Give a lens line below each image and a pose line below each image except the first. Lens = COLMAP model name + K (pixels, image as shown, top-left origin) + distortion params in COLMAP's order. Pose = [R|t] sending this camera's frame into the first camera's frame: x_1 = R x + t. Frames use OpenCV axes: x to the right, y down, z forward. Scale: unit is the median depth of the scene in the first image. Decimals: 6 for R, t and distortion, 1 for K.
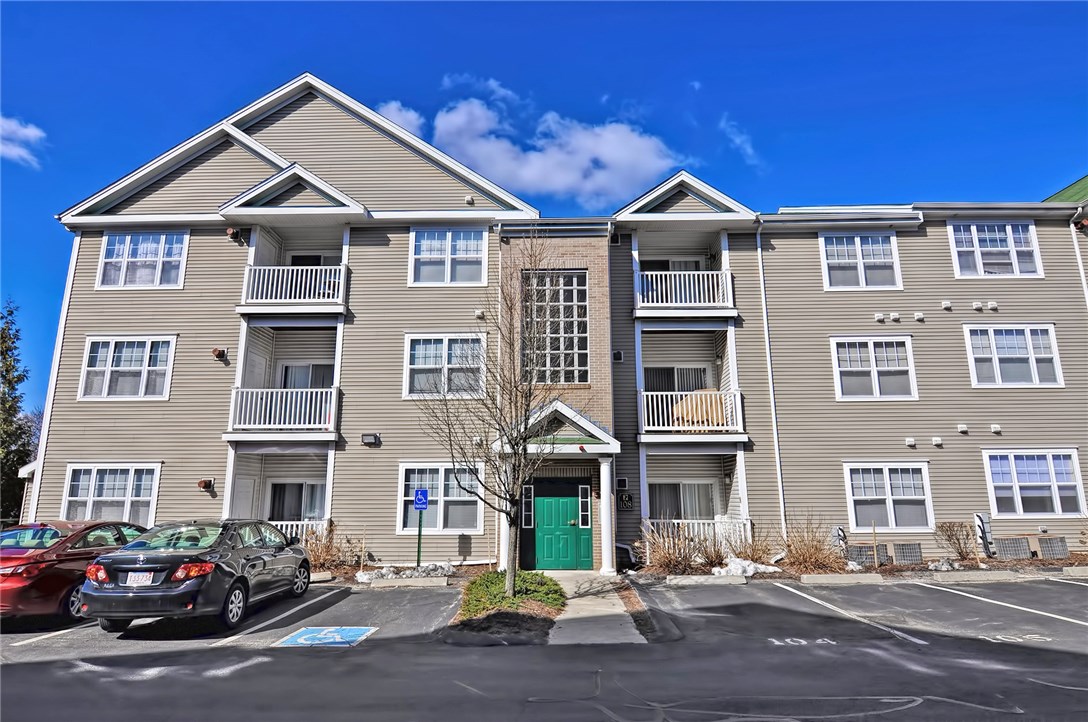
lens RADIAL K [[614.7, 0, 540.6], [0, 614.7, 365.2], [0, 0, 1]] dist [-0.006435, -0.000970]
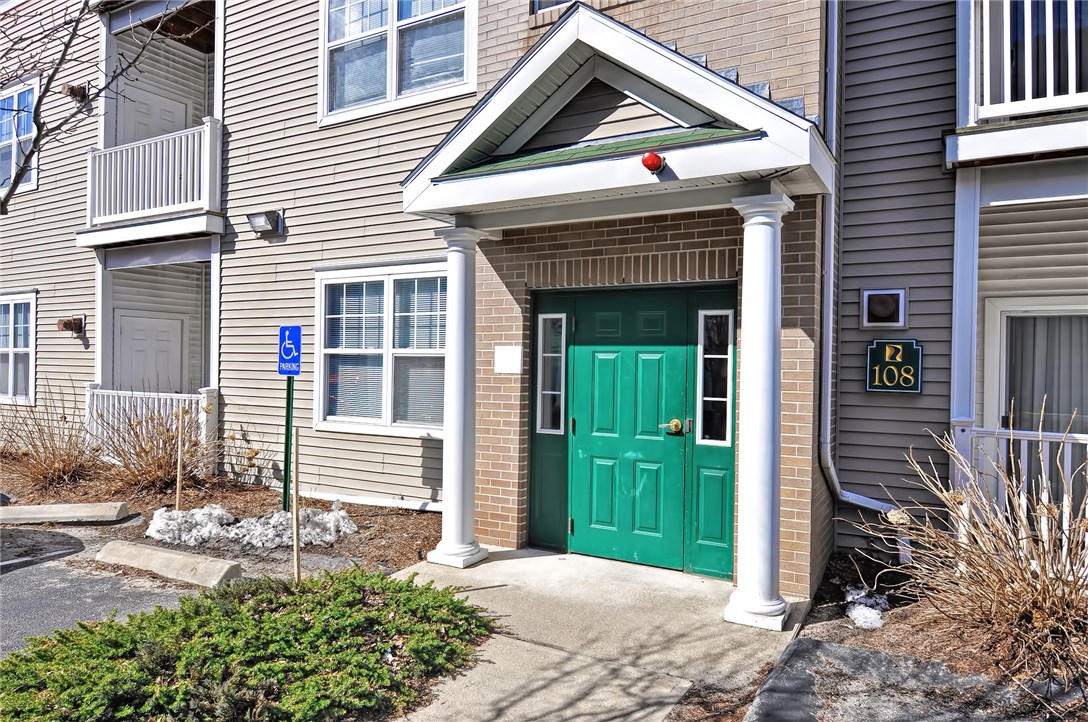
lens RADIAL K [[693.9, 0, 544.0], [0, 693.9, 361.0], [0, 0, 1]] dist [0.006076, 0.000886]
pose [[0.878825, 0.011988, -0.476994, 0.098583], [0.083306, 0.980475, 0.178127, 0.093821], [0.469816, -0.196279, 0.860667, 0.406736]]
